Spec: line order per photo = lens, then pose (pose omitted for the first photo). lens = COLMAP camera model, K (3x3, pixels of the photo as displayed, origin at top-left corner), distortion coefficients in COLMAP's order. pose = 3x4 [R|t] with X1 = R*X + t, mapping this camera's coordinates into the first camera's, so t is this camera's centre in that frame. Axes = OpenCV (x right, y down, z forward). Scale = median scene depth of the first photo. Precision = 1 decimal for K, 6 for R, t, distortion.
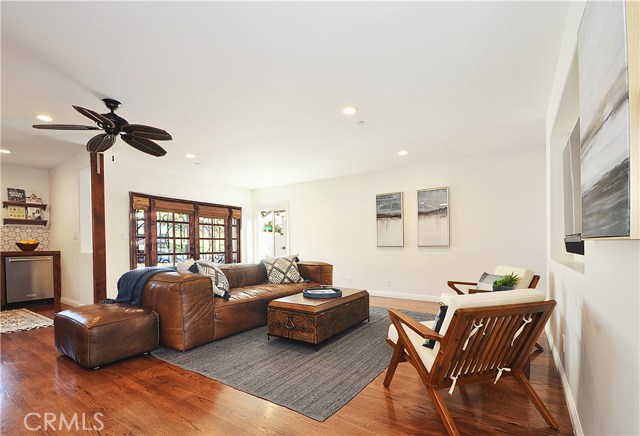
lens RADIAL K [[293.8, 0, 328.0], [0, 293.8, 249.1], [0, 0, 1]] dist [-0.011597, -0.003359]
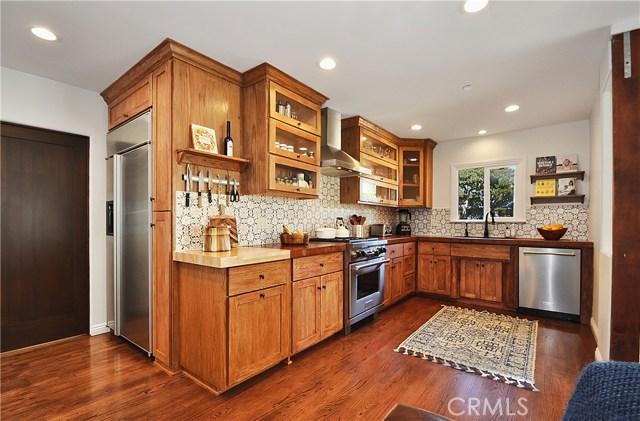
lens RADIAL K [[286.9, 0, 322.0], [0, 286.9, 230.5], [0, 0, 1]] dist [-0.003616, -0.006178]
pose [[-0.096856, 0.025389, -0.994975, -0.273970], [-0.012923, 0.999558, 0.026764, -0.027451], [0.995214, 0.015450, -0.096485, 0.492887]]
